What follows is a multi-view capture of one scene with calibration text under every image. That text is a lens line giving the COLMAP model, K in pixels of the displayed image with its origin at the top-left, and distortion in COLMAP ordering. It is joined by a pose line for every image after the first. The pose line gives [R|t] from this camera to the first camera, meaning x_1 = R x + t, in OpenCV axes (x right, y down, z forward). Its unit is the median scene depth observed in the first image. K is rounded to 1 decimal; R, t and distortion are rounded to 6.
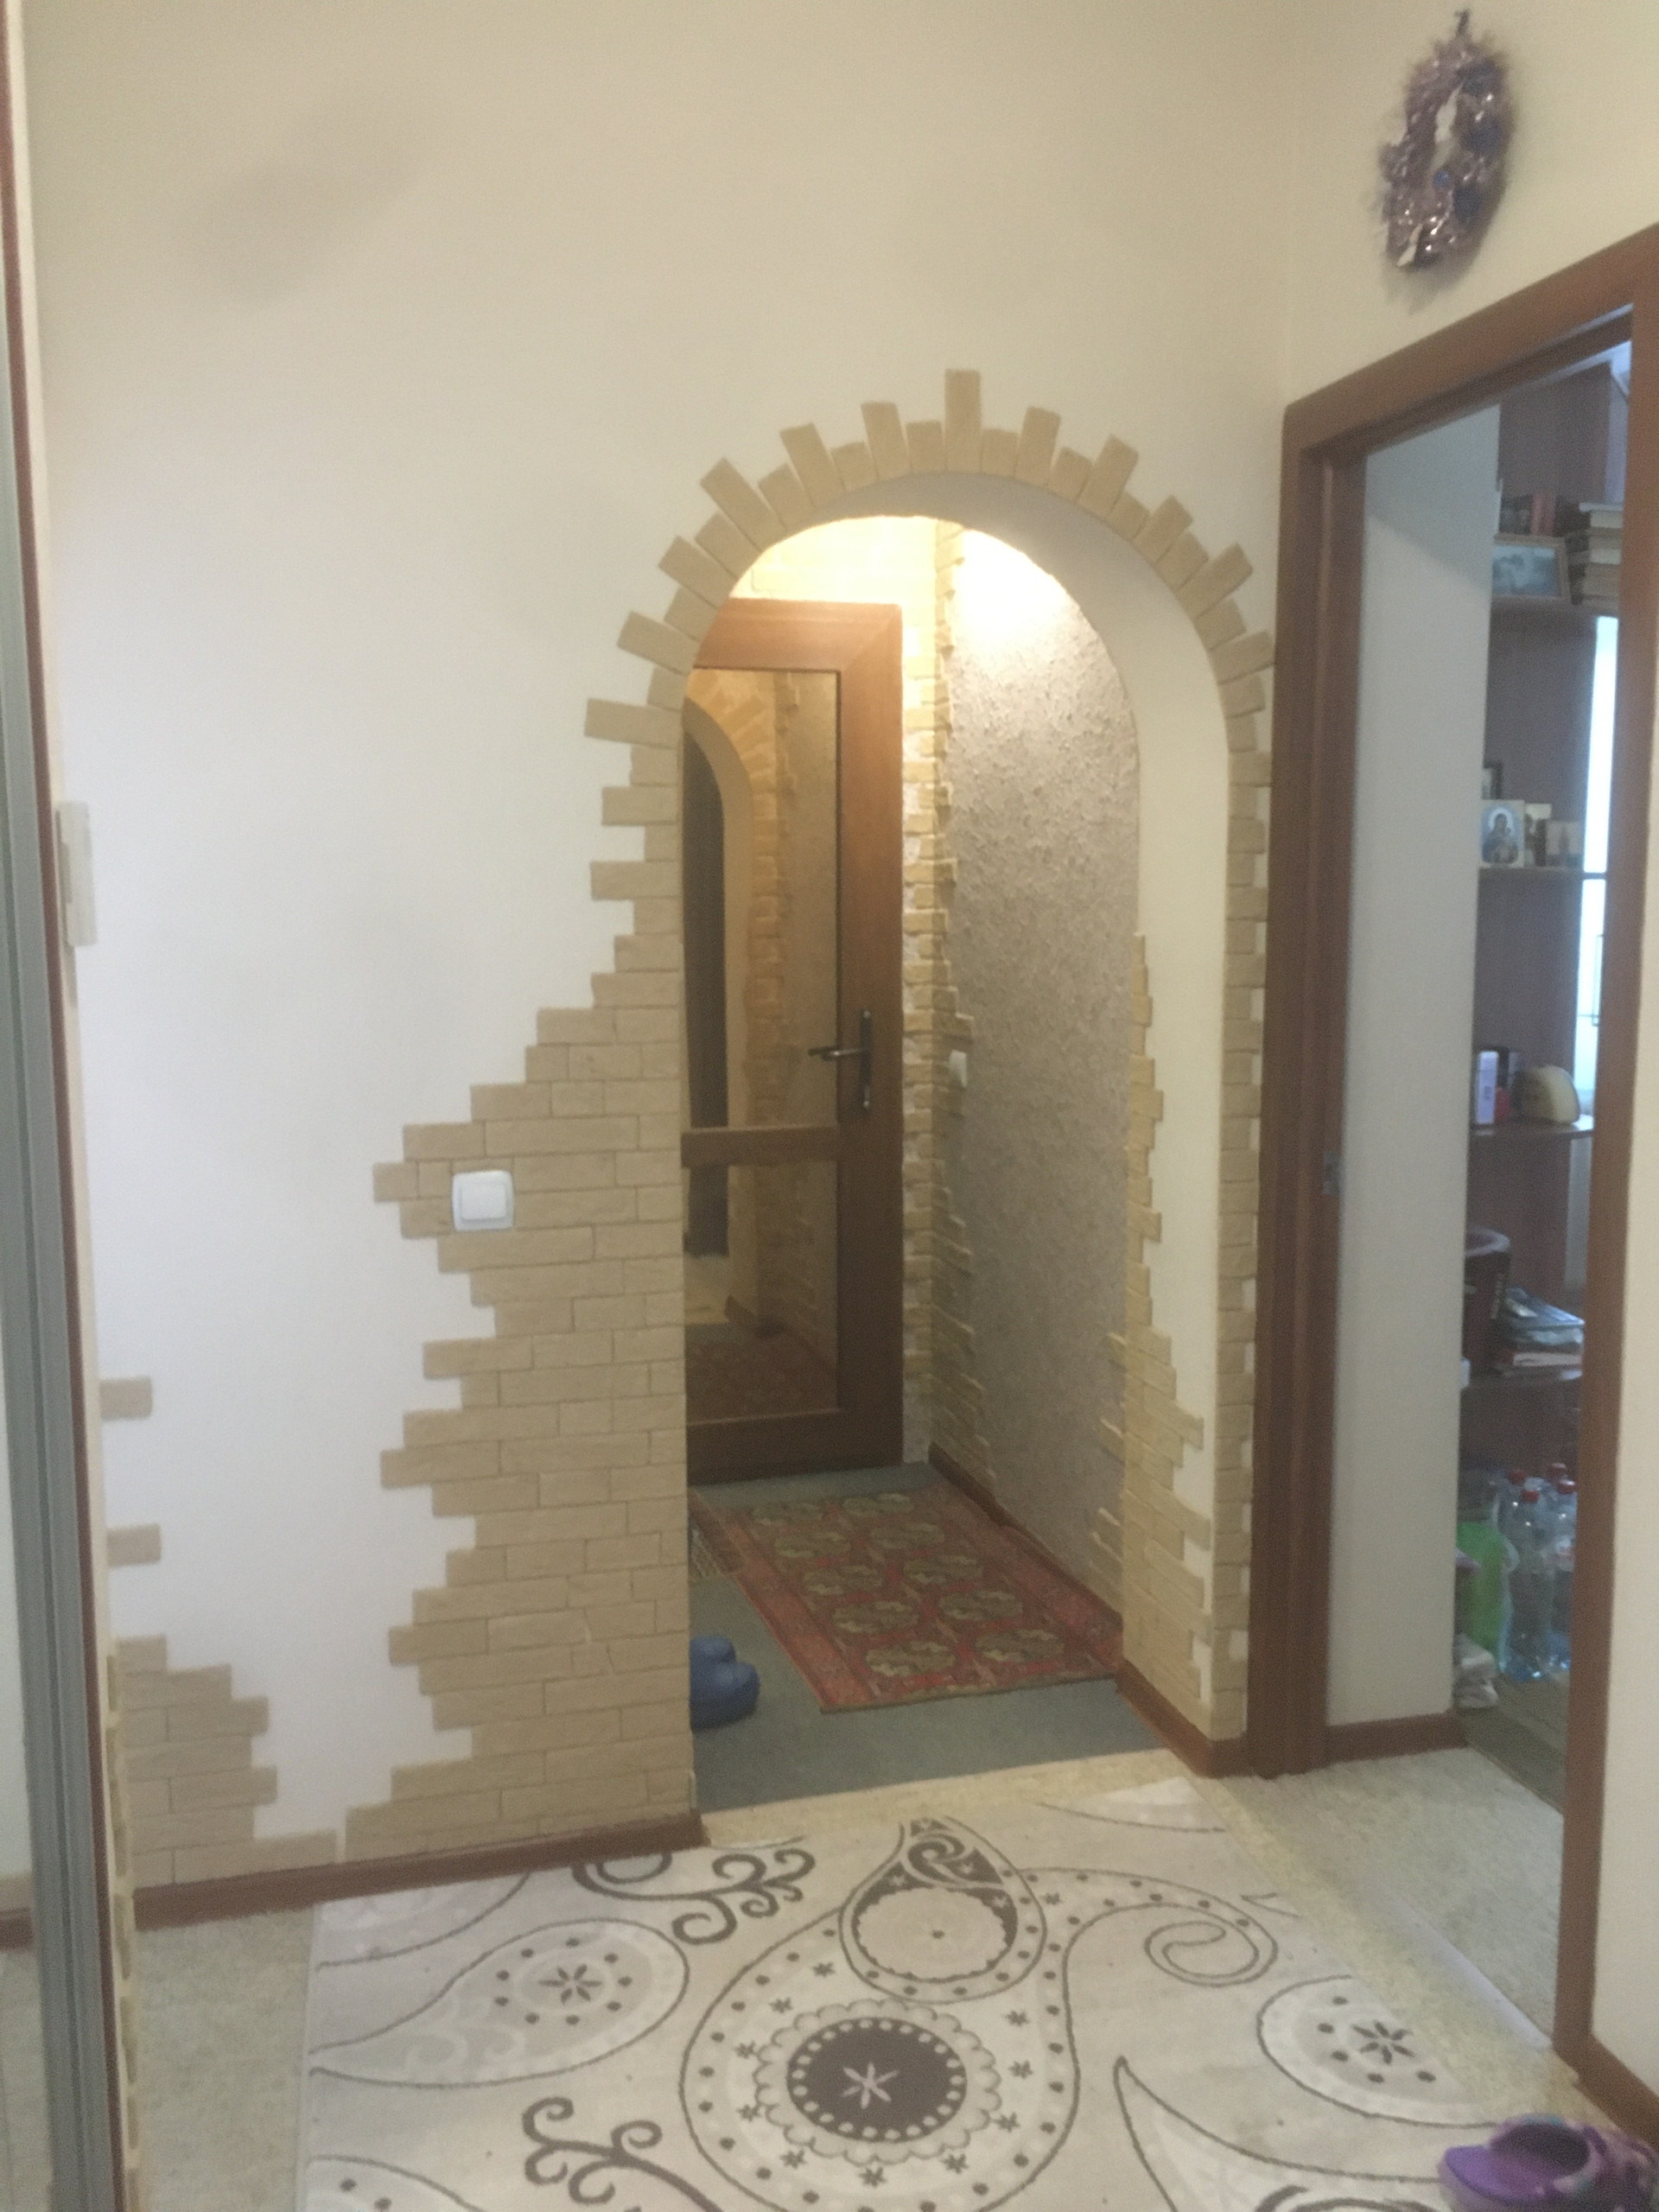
lens RADIAL K [[1885.3, 0, 833.1], [0, 1885.3, 1094.0], [0, 0, 1]] dist [0.073839, -0.097243]
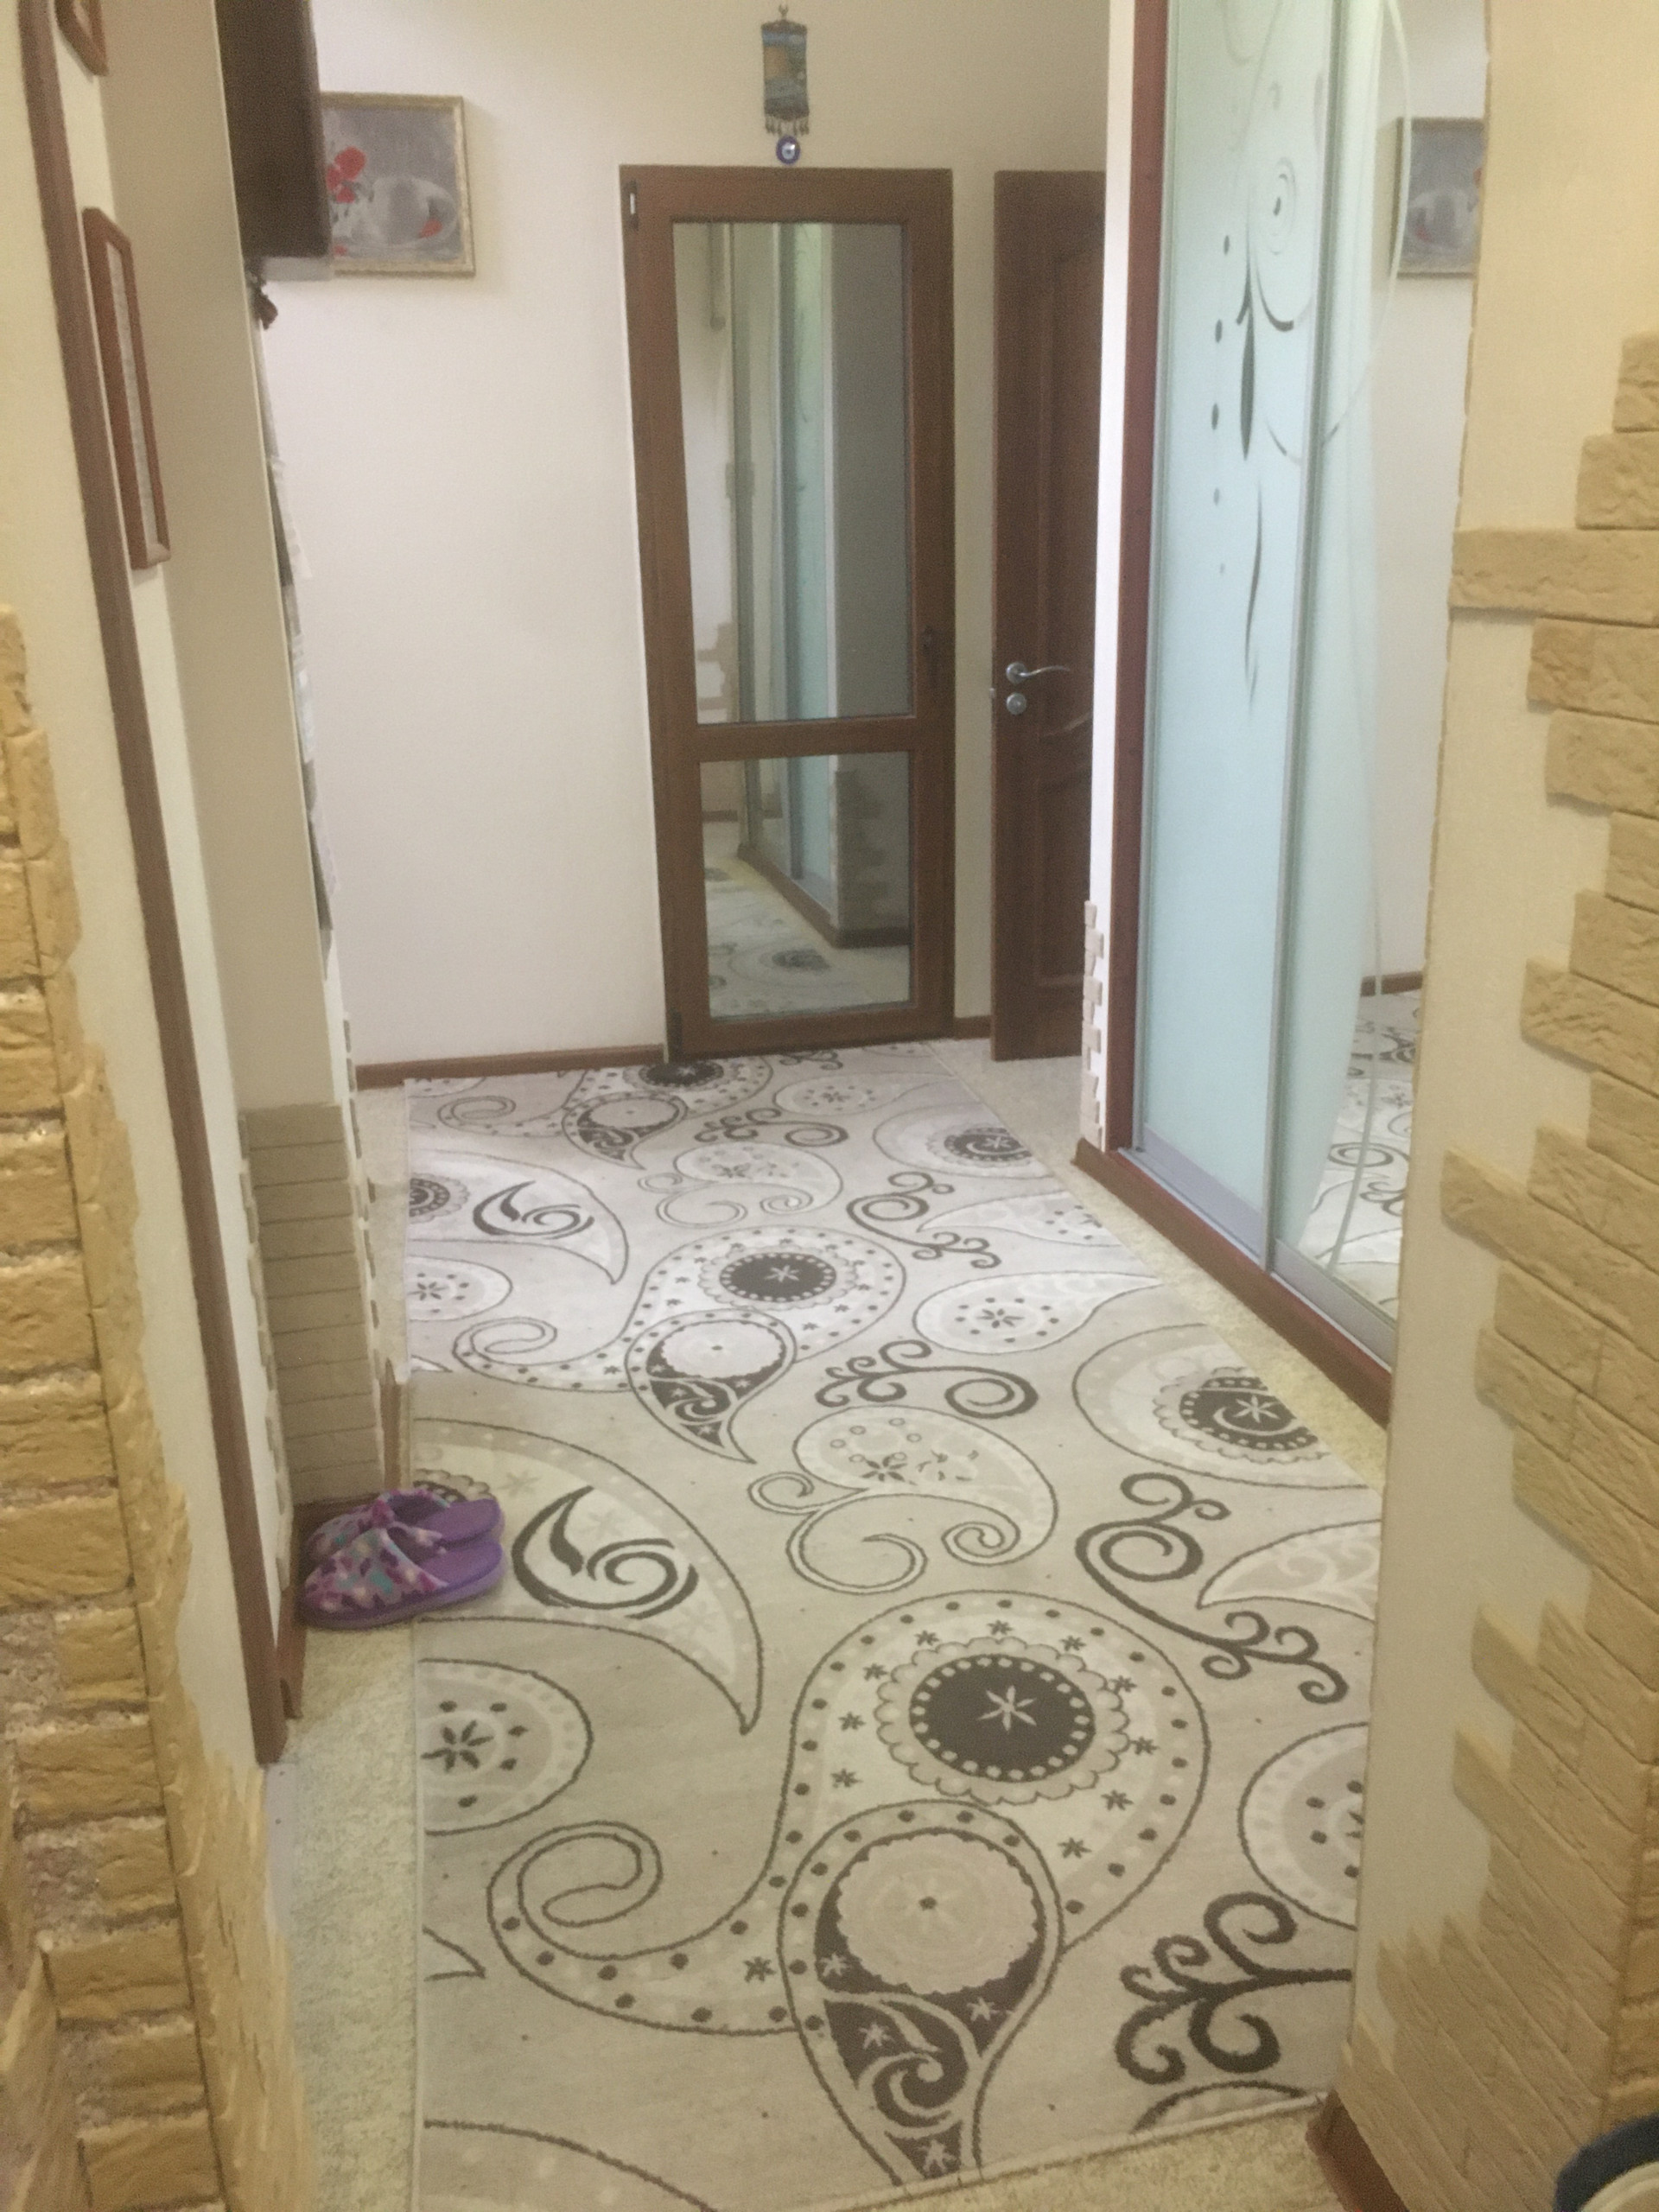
lens RADIAL K [[1885.3, 0, 830.7], [0, 1885.3, 1101.9], [0, 0, 1]] dist [0.073839, -0.097243]
pose [[-0.998965, 0.017404, 0.042036, 0.055381], [0.033402, 0.907876, 0.417905, -0.155954], [-0.030890, 0.418877, -0.907518, 1.530310]]
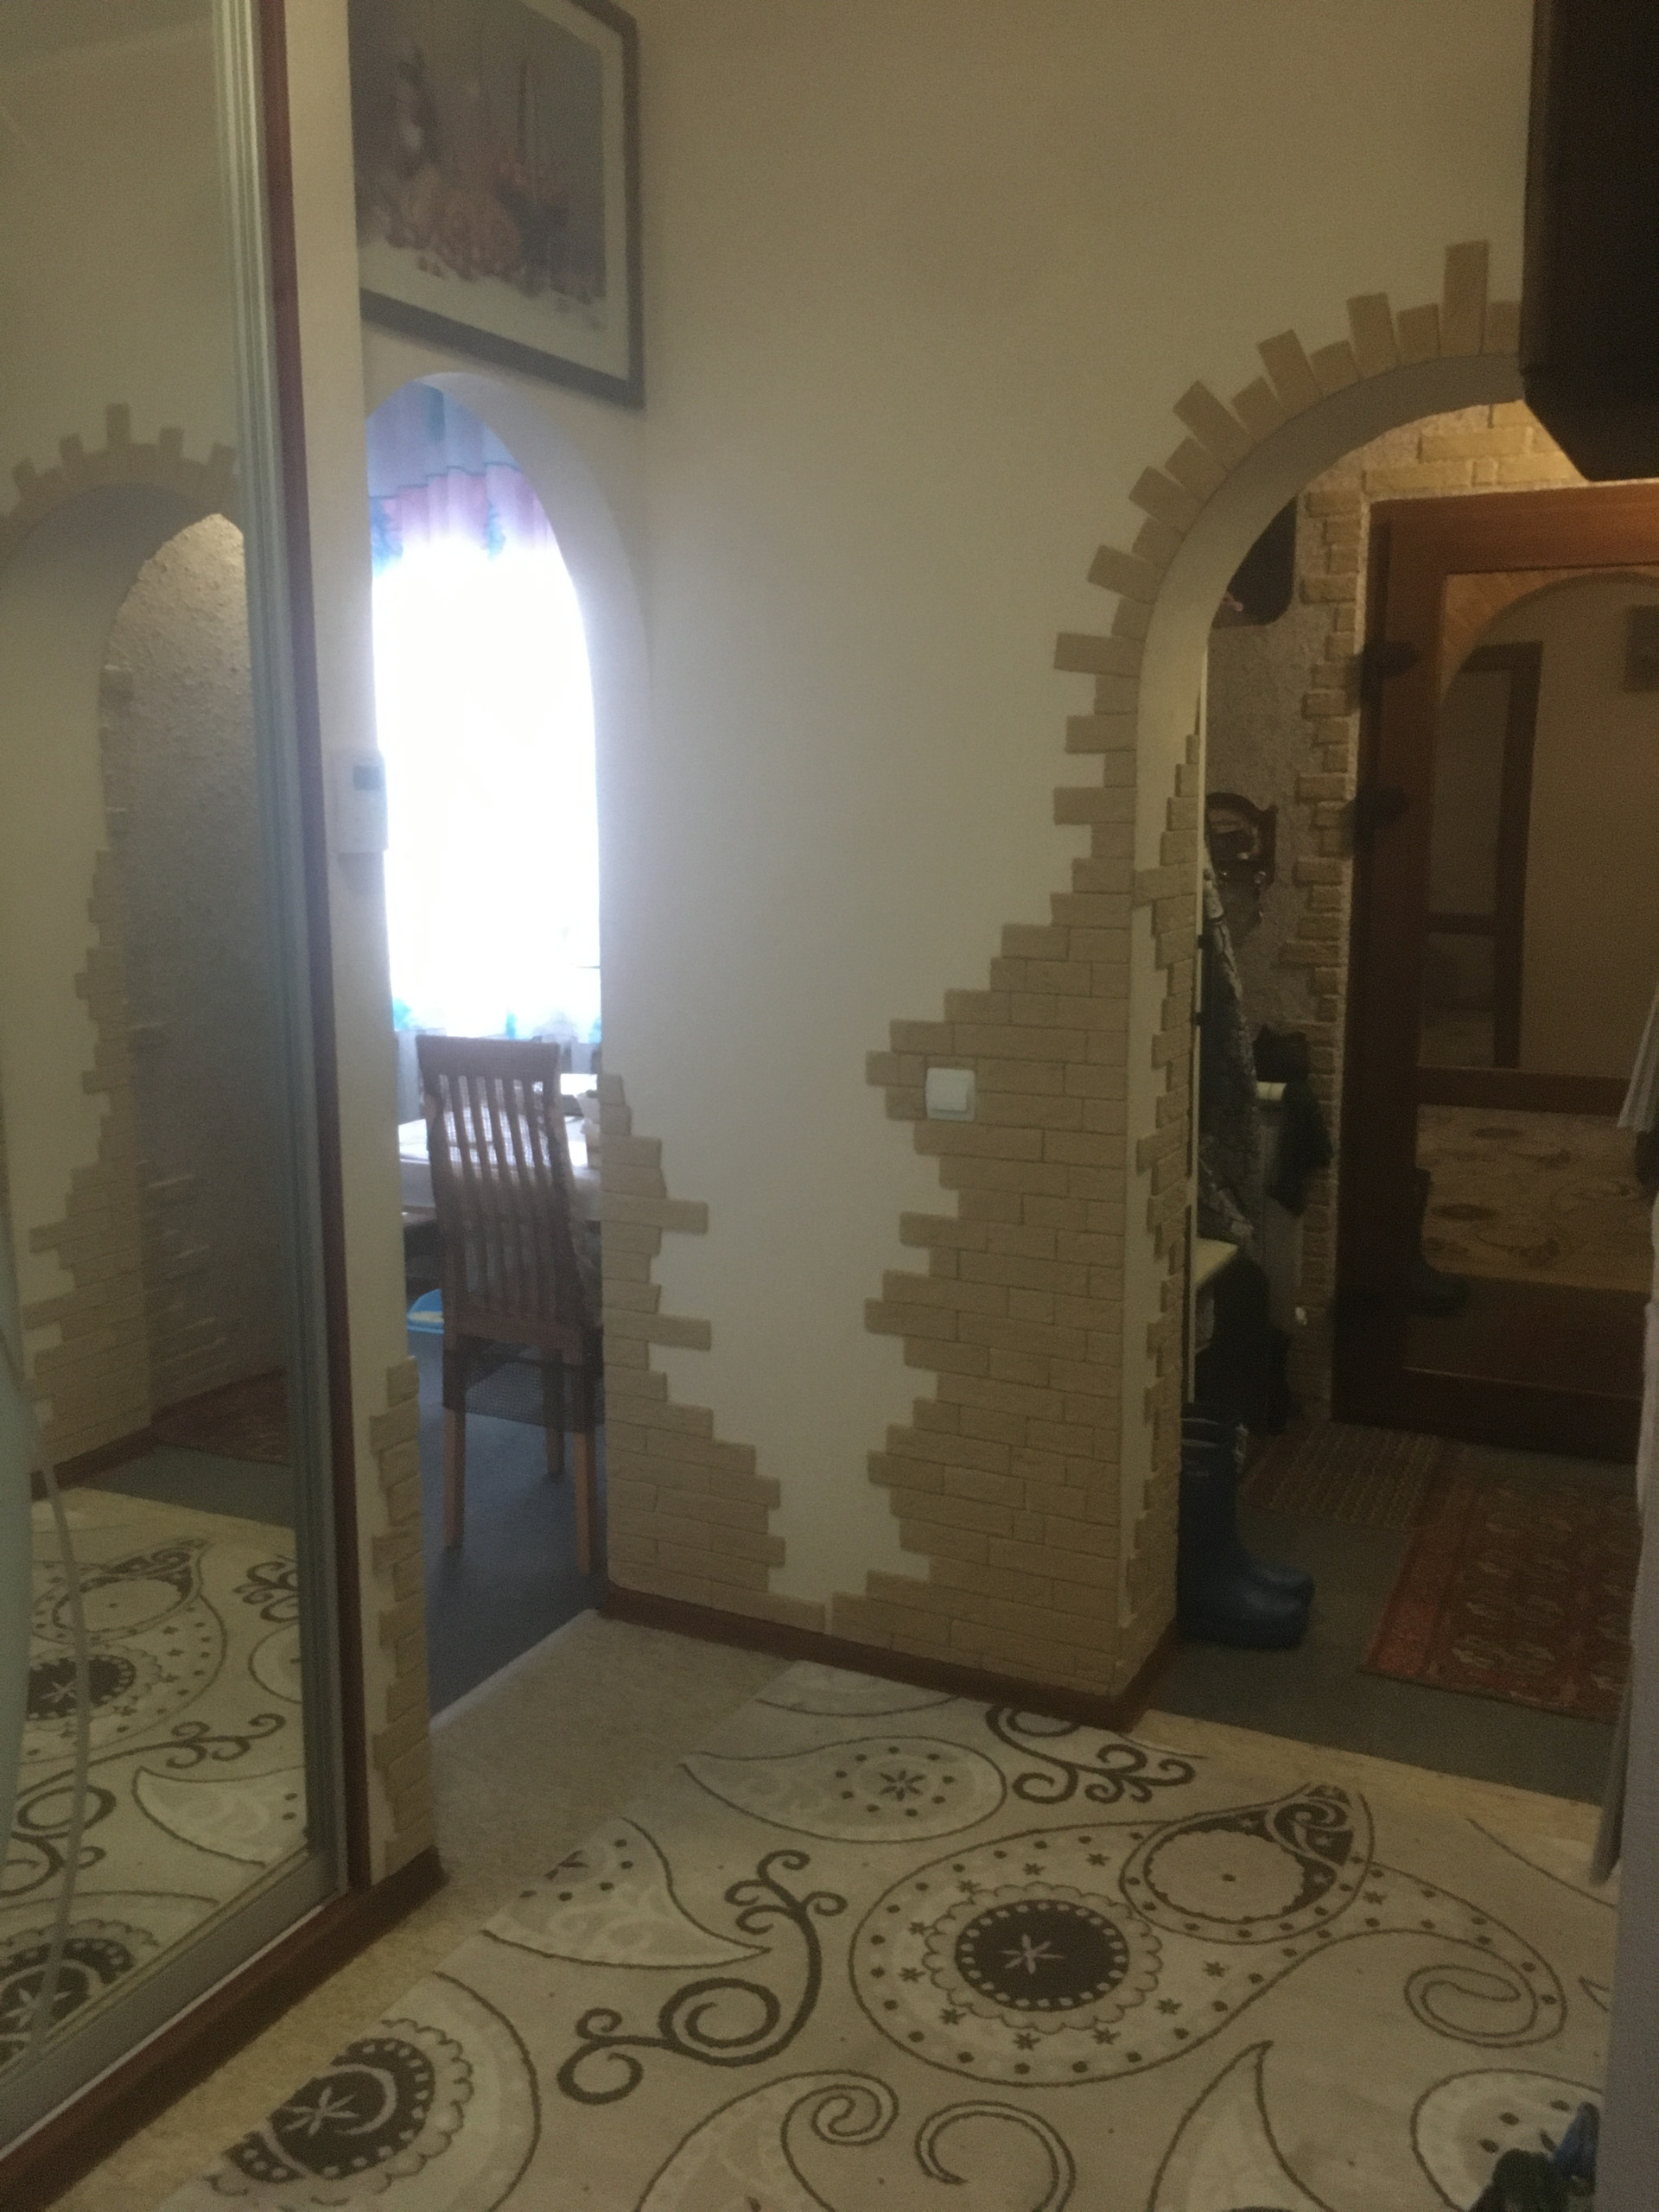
lens RADIAL K [[1885.3, 0, 836.2], [0, 1885.3, 1099.4], [0, 0, 1]] dist [0.073839, -0.097243]
pose [[0.750989, 0.111739, -0.650792, 0.496352], [-0.081777, 0.993729, 0.076253, -0.019992], [0.655232, -0.004045, 0.755417, 0.117376]]
